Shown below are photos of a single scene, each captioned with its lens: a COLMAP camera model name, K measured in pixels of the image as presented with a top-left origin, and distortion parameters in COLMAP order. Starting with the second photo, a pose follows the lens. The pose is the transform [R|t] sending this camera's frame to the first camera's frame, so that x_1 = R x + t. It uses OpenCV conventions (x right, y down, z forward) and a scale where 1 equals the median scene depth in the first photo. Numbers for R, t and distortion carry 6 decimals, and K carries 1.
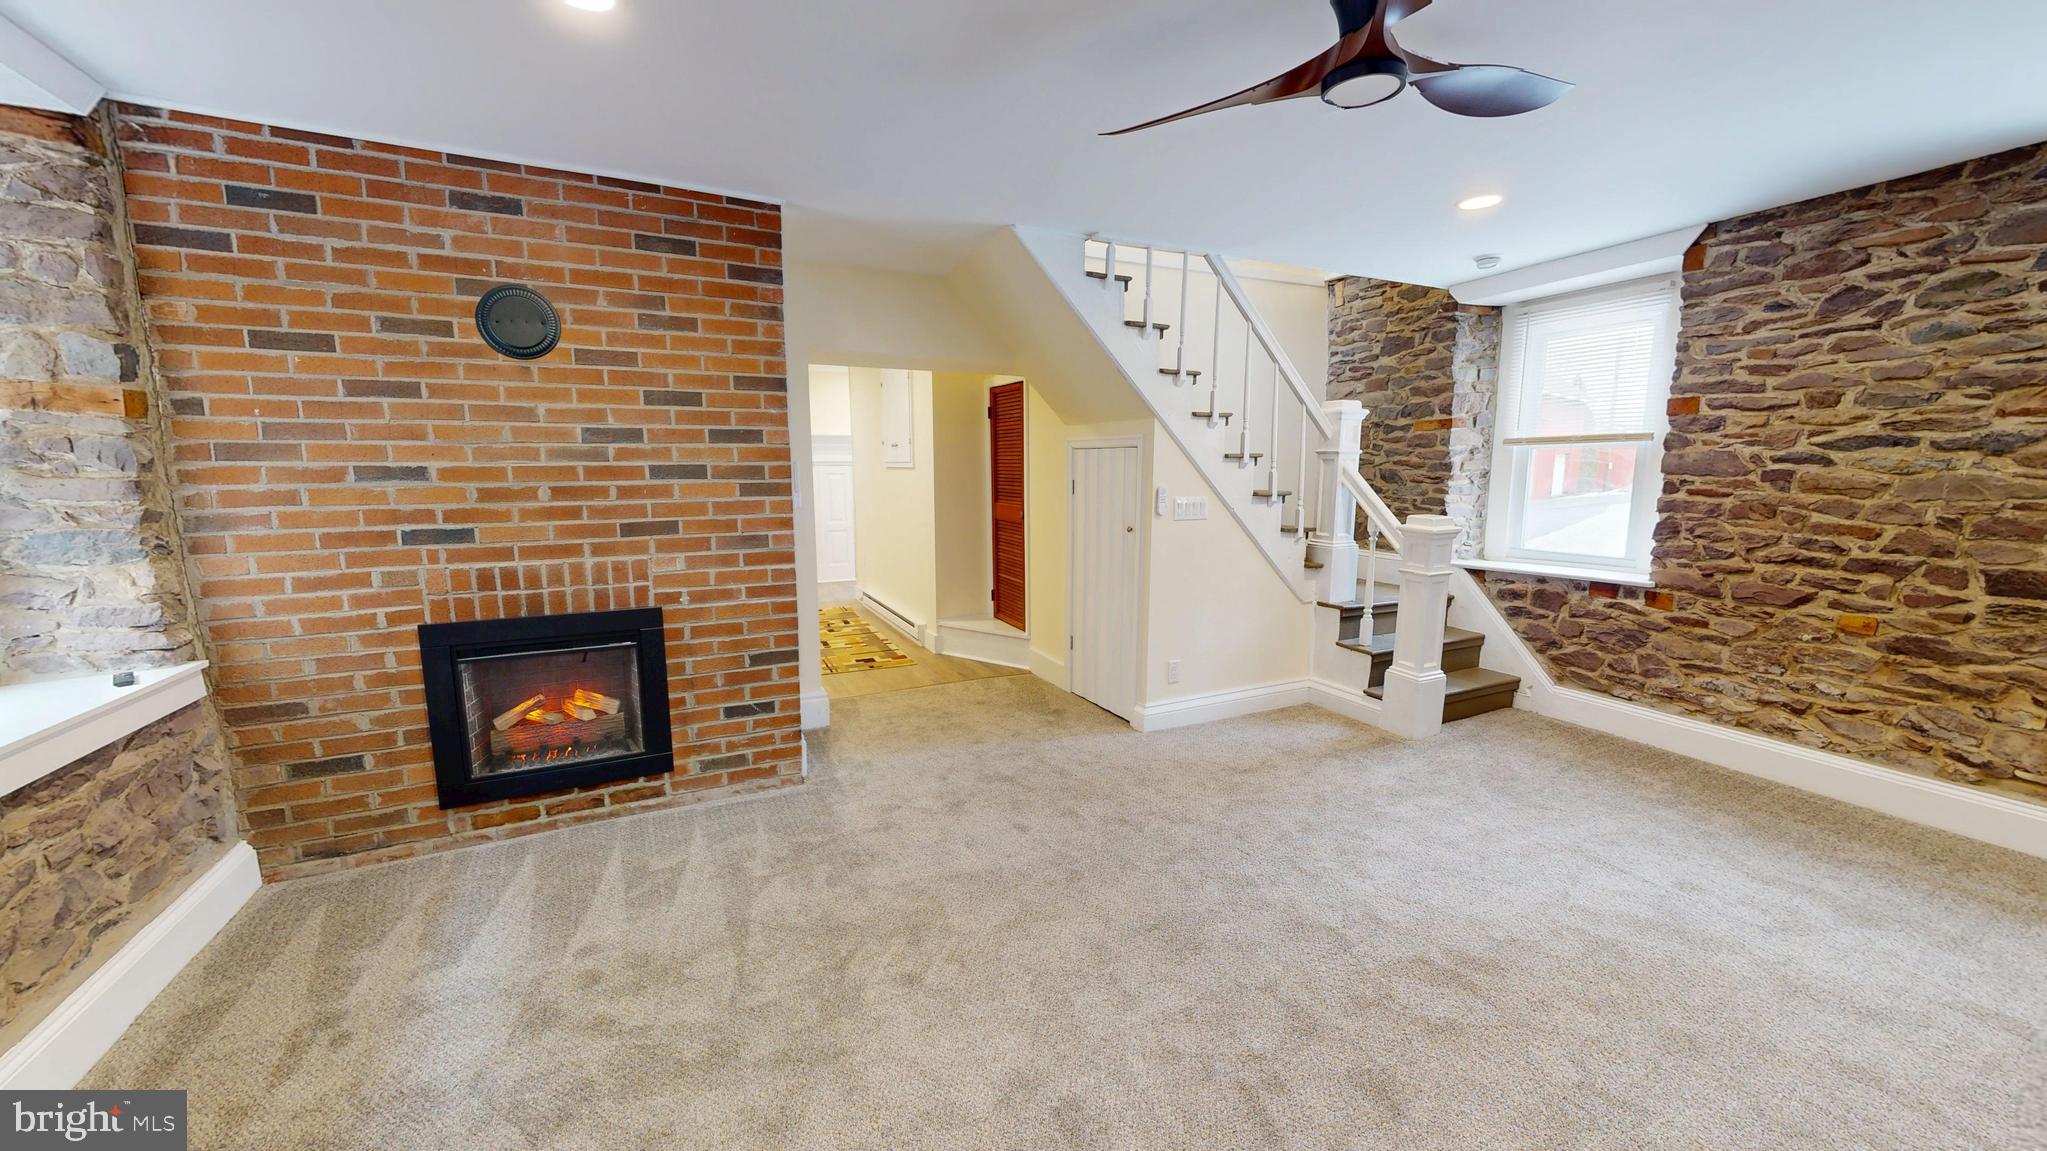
lens RADIAL K [[760.3, 0, 1023.5], [0, 760.3, 575.5], [0, 0, 1]] dist [0.015312, -0.000411]
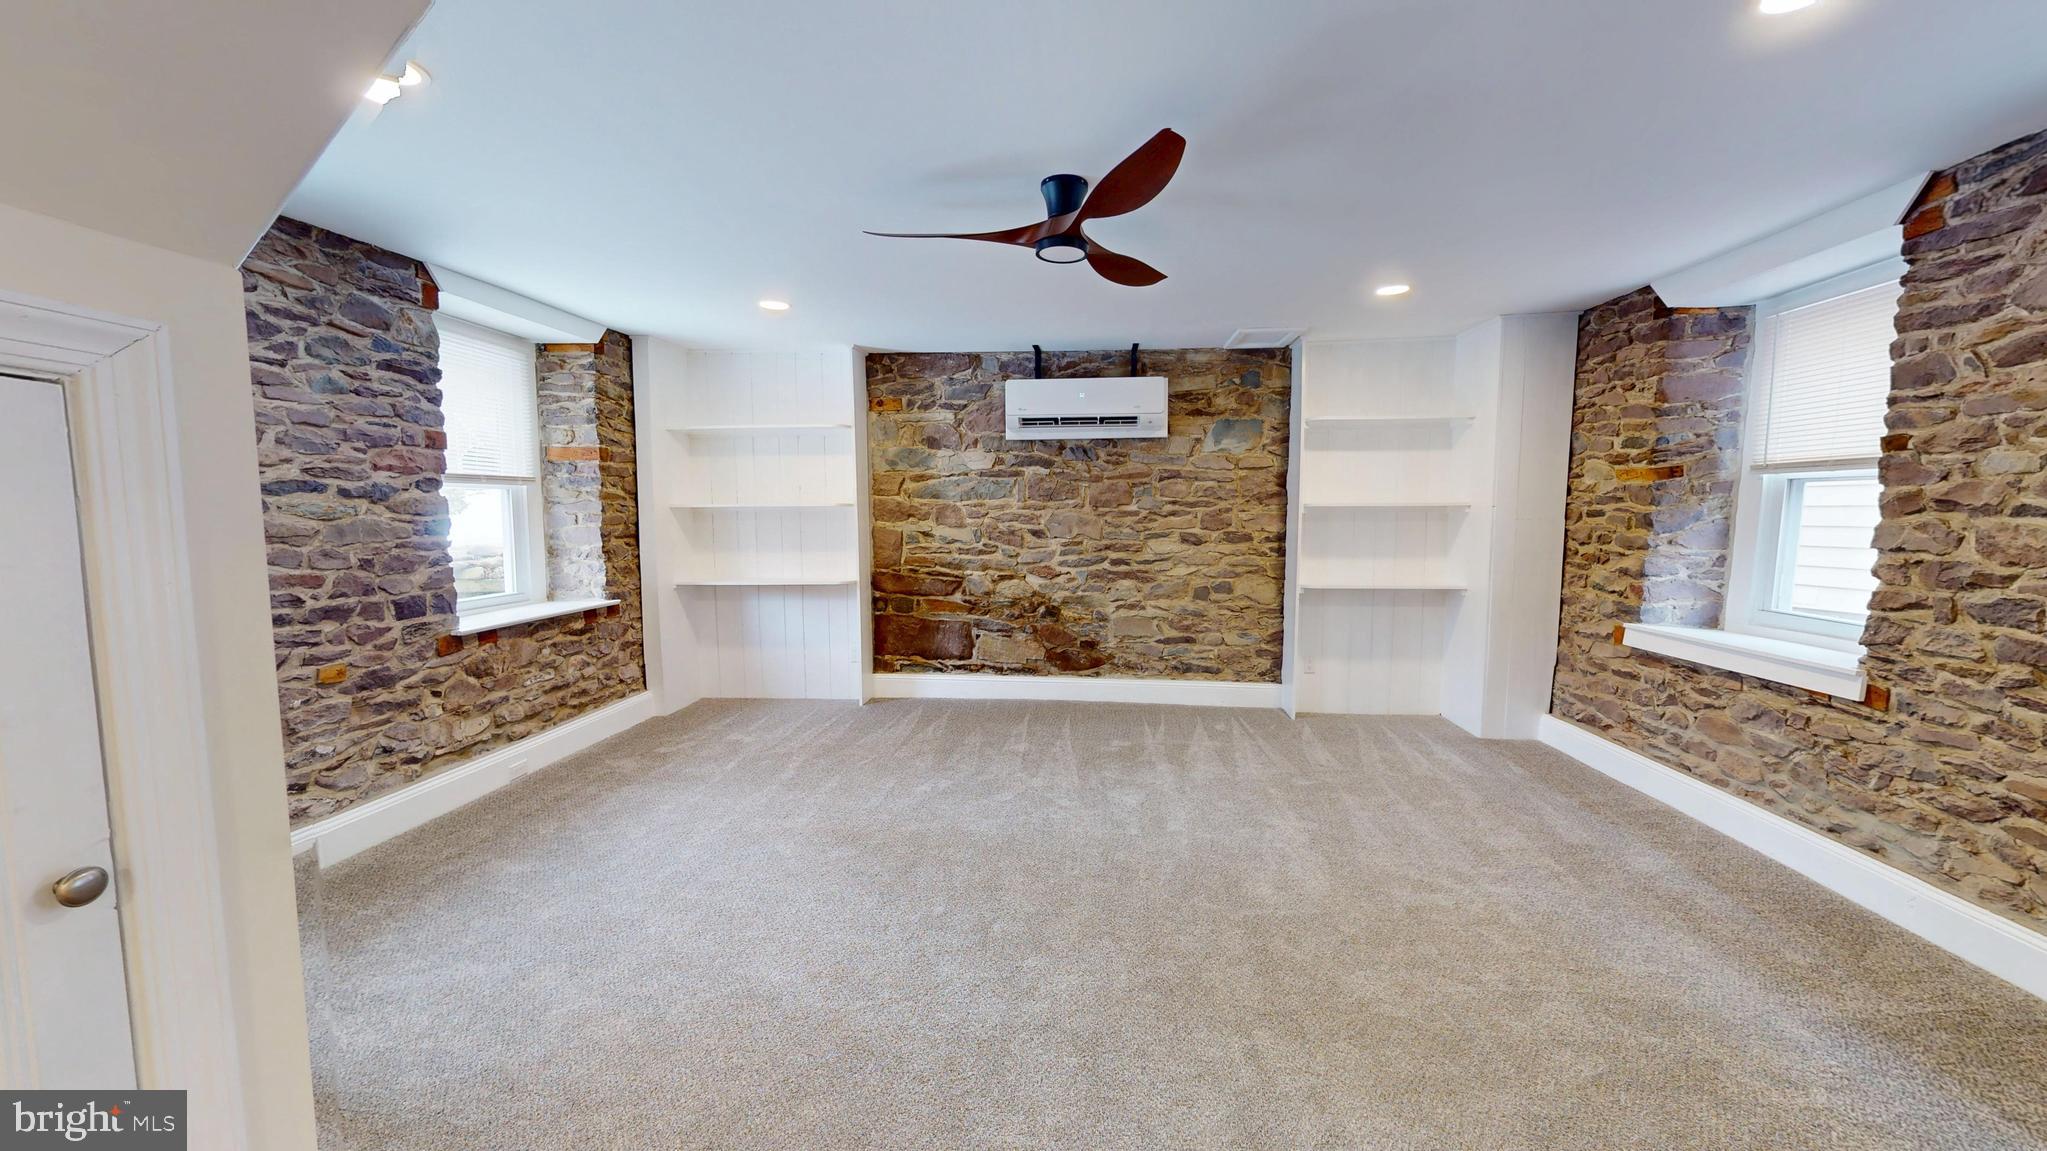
lens RADIAL K [[760.3, 0, 1023.5], [0, 760.3, 575.5], [0, 0, 1]] dist [0.015312, -0.000411]
pose [[-0.858961, -0.039075, 0.510548, -0.161722], [0.077458, 0.975694, 0.204993, -0.197797], [-0.506148, 0.215627, -0.835056, 1.409221]]
